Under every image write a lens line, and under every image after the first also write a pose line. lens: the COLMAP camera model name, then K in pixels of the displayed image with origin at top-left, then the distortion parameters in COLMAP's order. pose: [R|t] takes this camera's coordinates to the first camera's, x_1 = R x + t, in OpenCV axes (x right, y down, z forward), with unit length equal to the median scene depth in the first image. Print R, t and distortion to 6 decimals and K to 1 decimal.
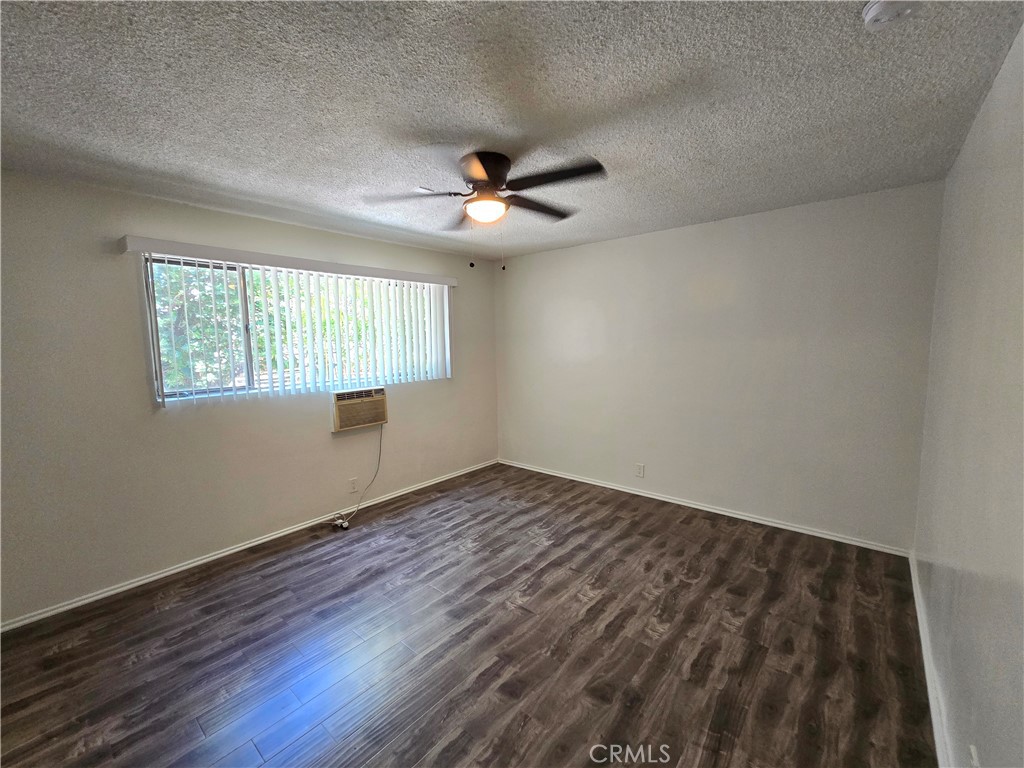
lens RADIAL K [[415.5, 0, 510.4], [0, 415.5, 383.7], [0, 0, 1]] dist [-0.003214, 0.000592]
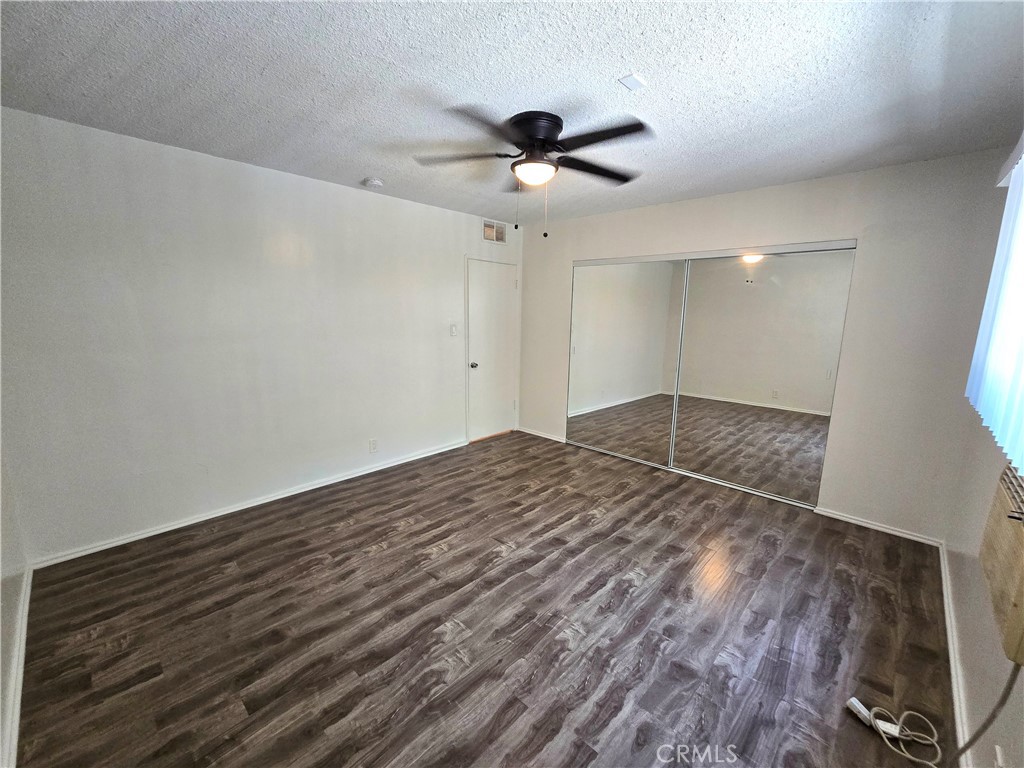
lens RADIAL K [[415.5, 0, 512.8], [0, 415.5, 385.1], [0, 0, 1]] dist [-0.003214, 0.000592]
pose [[-0.998837, -0.006093, 0.047837, -0.044988], [0.007271, 0.961617, 0.274299, -0.160956], [-0.047672, 0.274328, -0.960454, 1.658181]]
